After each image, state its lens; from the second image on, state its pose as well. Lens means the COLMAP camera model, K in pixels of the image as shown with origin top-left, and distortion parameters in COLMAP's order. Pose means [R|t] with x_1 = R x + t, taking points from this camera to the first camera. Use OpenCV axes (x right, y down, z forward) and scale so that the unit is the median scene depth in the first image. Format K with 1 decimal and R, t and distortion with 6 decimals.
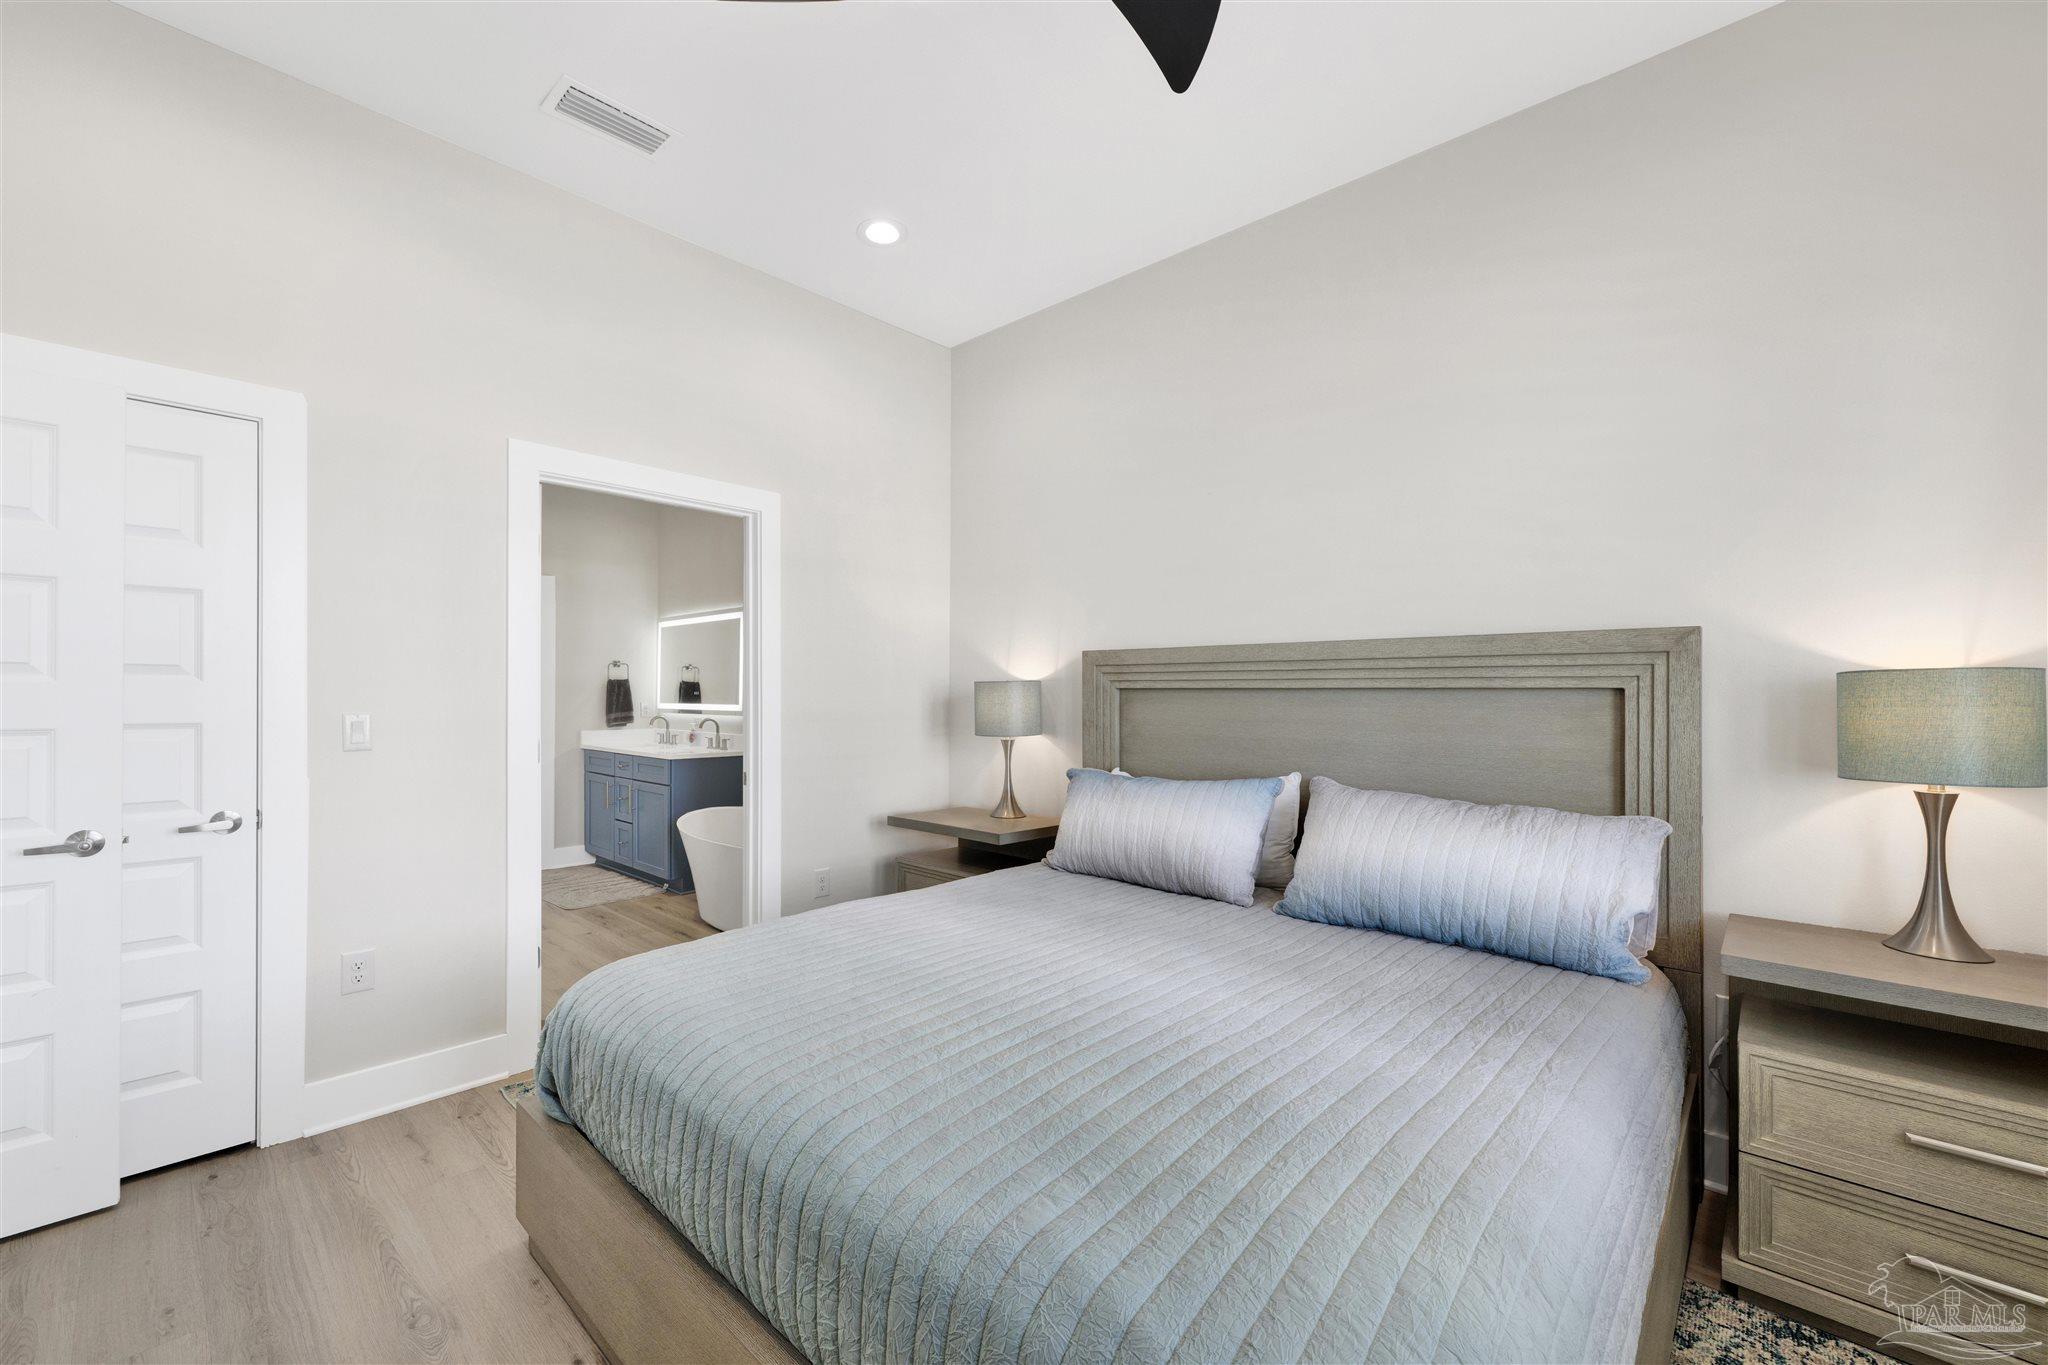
lens RADIAL K [[813.2, 0, 1035.6], [0, 813.2, 686.9], [0, 0, 1]] dist [0.003702, 0.000323]
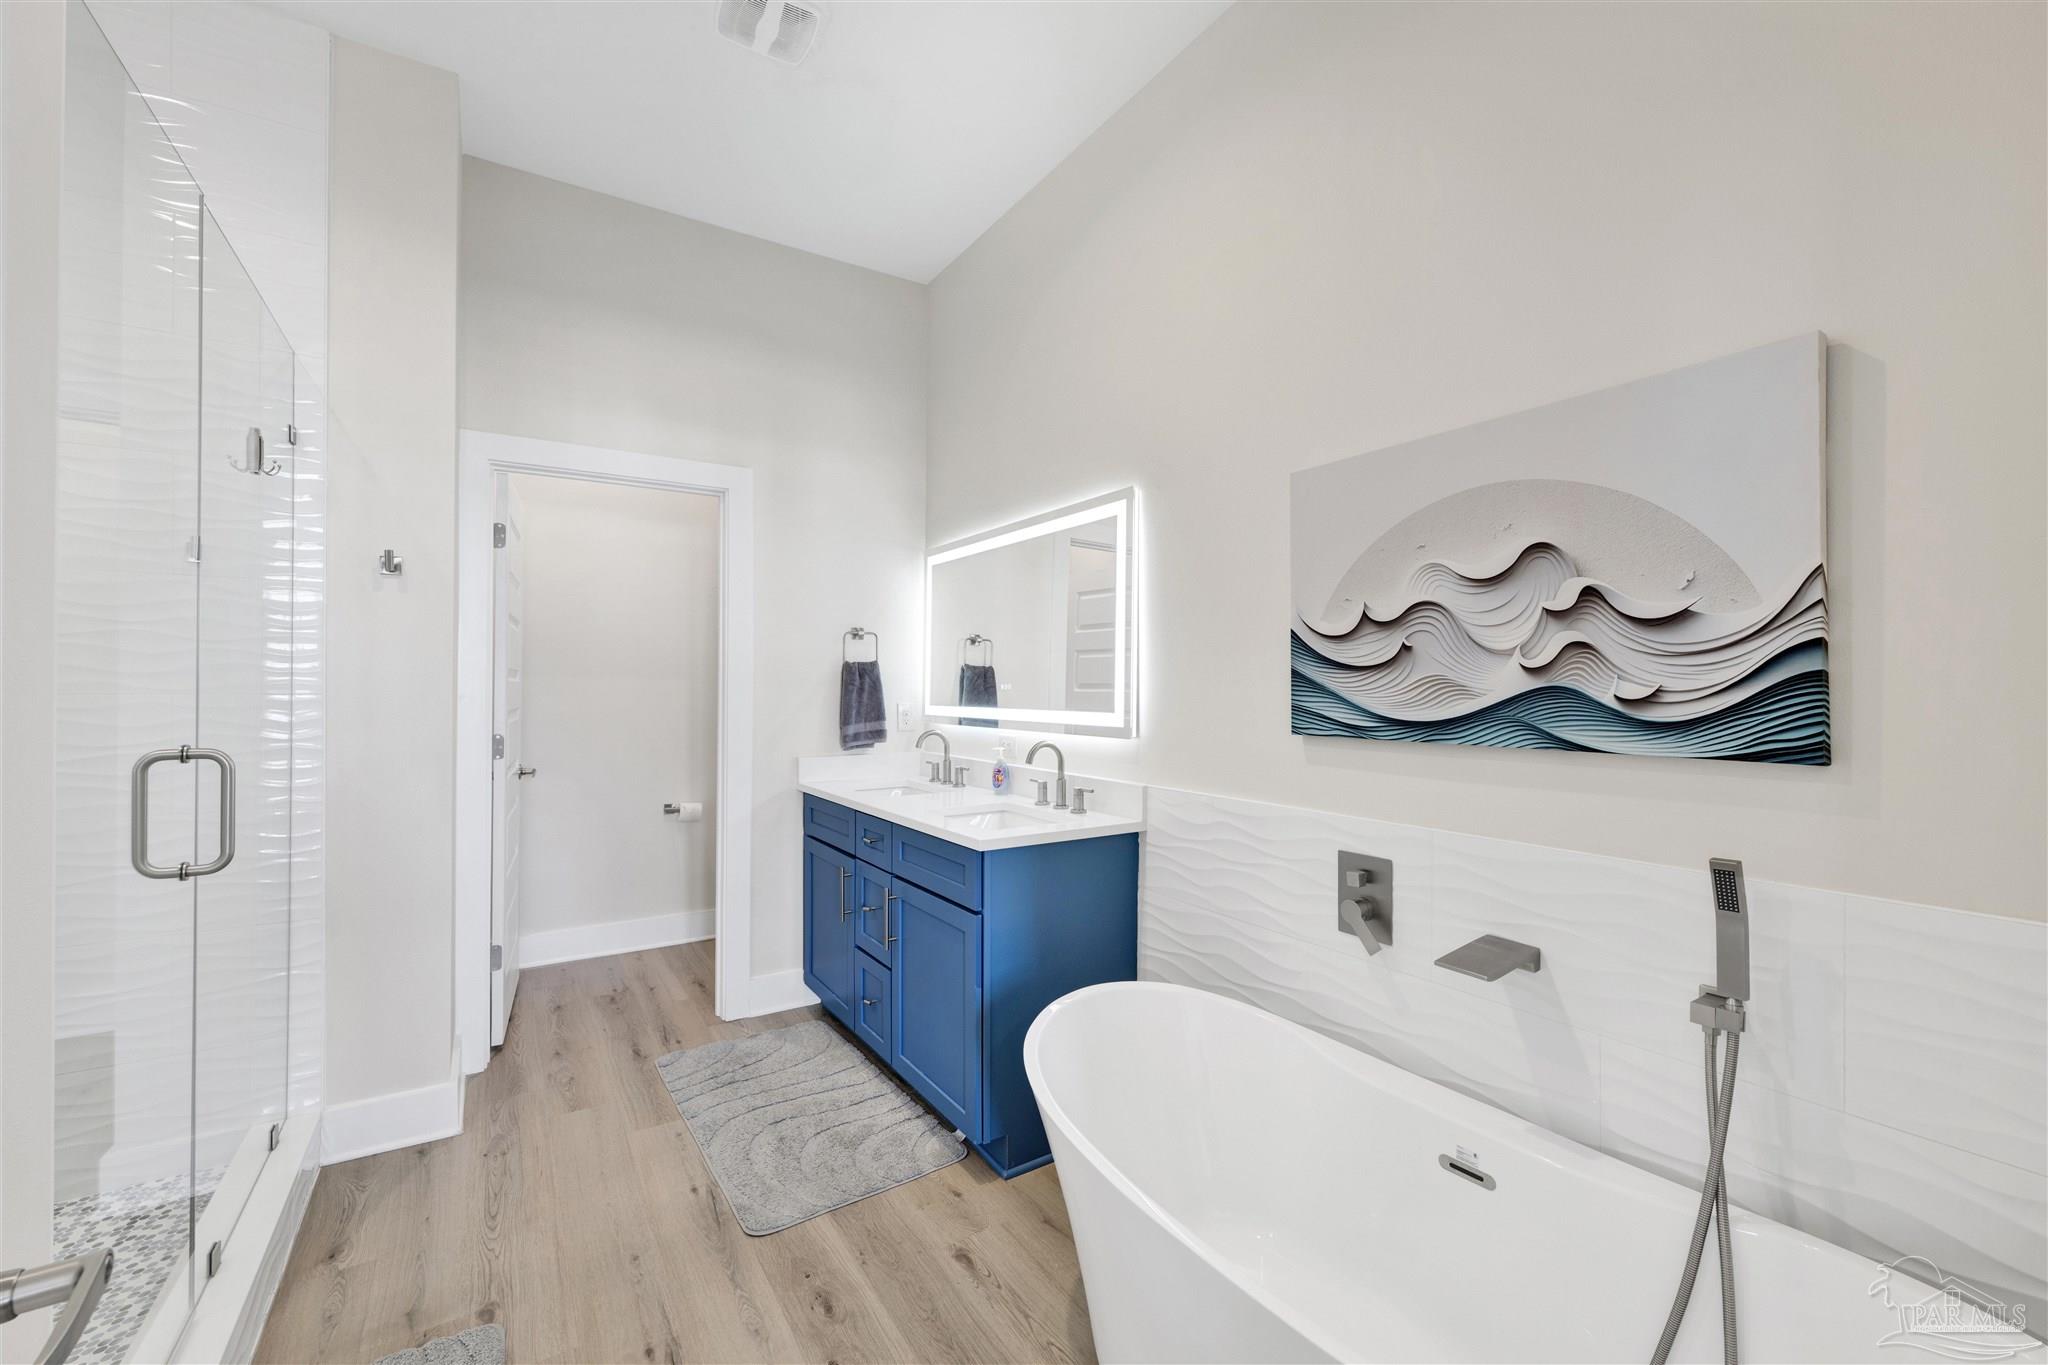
lens RADIAL K [[813.2, 0, 1013.5], [0, 813.2, 685.2], [0, 0, 1]] dist [0.003702, 0.000323]
pose [[0.964063, -0.001694, -0.265670, -0.271587], [0.003001, 0.999985, 0.004512, 0.004169], [0.265658, -0.005147, 0.964054, 0.506460]]
